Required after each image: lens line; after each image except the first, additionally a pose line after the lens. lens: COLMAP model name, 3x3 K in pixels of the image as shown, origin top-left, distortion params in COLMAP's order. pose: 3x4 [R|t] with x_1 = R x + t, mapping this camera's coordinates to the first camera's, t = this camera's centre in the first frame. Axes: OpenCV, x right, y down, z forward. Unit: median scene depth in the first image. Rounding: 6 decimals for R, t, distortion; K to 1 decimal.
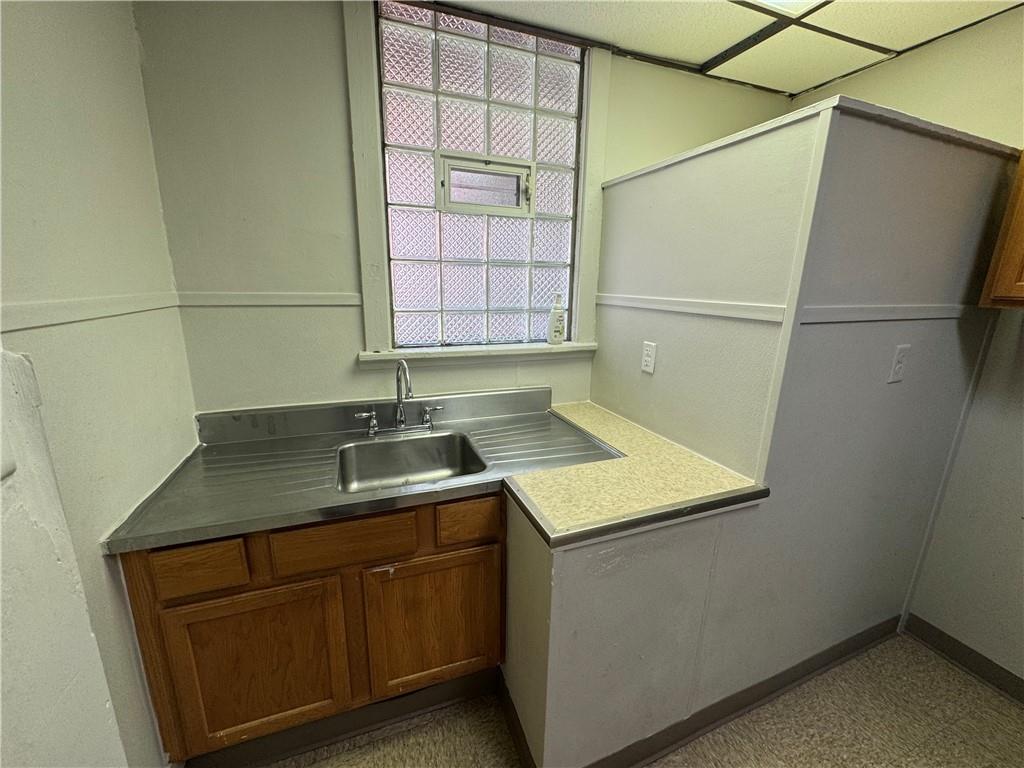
lens RADIAL K [[410.1, 0, 510.6], [0, 410.1, 382.6], [0, 0, 1]] dist [-0.002492, 0.000170]
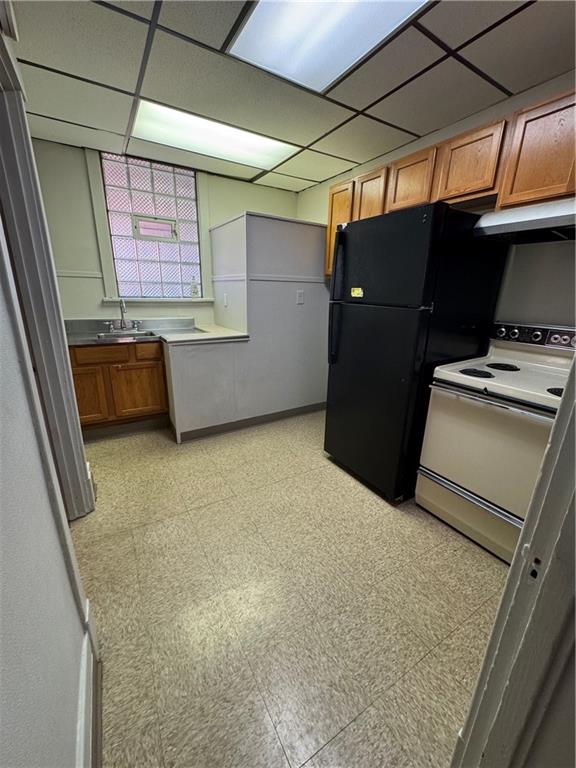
lens RADIAL K [[307.6, 0, 290.3], [0, 307.6, 383.4], [0, 0, 1]] dist [-0.002492, 0.000170]
pose [[0.983446, -0.047904, 0.174755, 0.358697], [0.037806, 0.997442, 0.060667, 0.345503], [-0.177214, -0.053056, 0.982741, -0.957352]]
